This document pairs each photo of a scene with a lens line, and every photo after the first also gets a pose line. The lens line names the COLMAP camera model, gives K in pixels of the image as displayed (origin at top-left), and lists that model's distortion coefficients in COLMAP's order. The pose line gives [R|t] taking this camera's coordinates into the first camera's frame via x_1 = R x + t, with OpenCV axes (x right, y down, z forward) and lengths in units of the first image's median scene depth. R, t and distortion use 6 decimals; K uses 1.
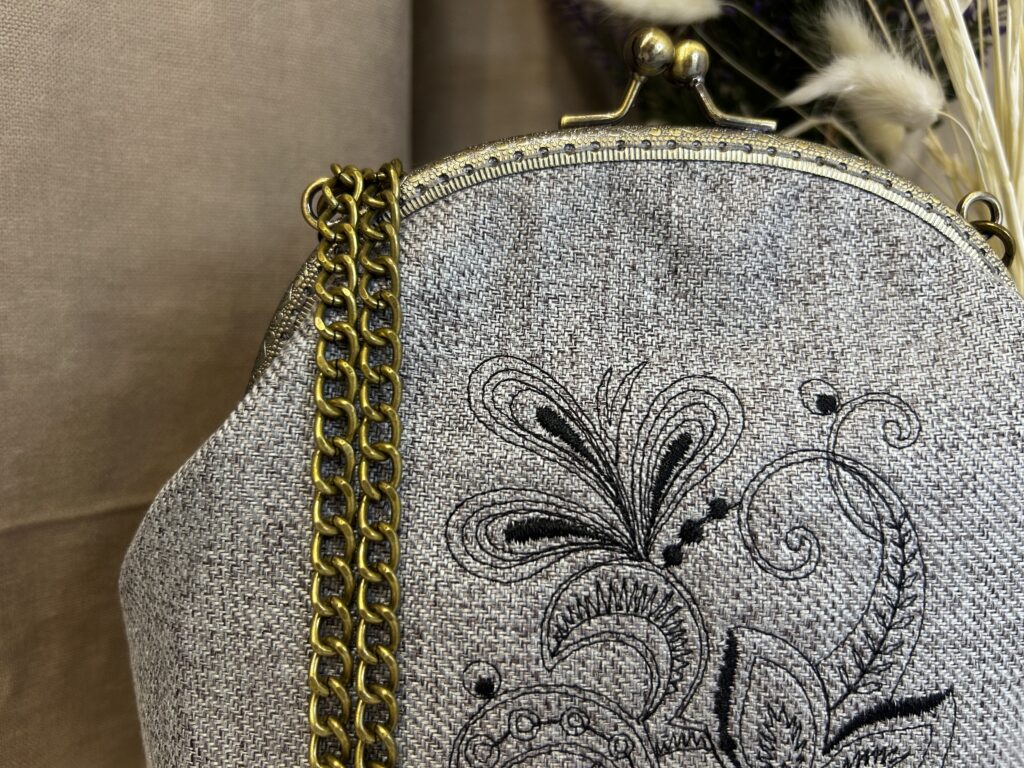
lens RADIAL K [[806.5, 0, 521.3], [0, 806.5, 383.2], [0, 0, 1]] dist [0.030611, -0.078253]
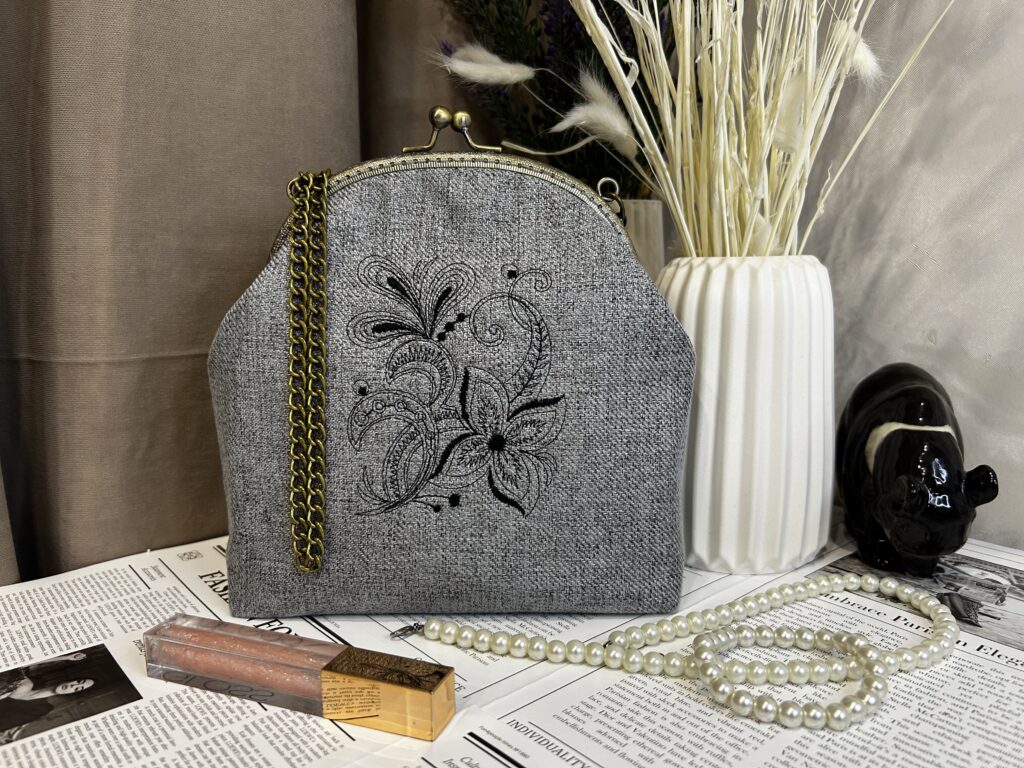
lens RADIAL K [[789.1, 0, 512.0], [0, 789.1, 384.0], [0, 0, 1]] dist [0.133820, -0.207107]
pose [[0.998185, -0.008208, -0.059658, 0.520906], [0.008939, 0.999888, 0.012005, 0.319115], [0.059552, -0.012516, 0.998147, -1.279669]]
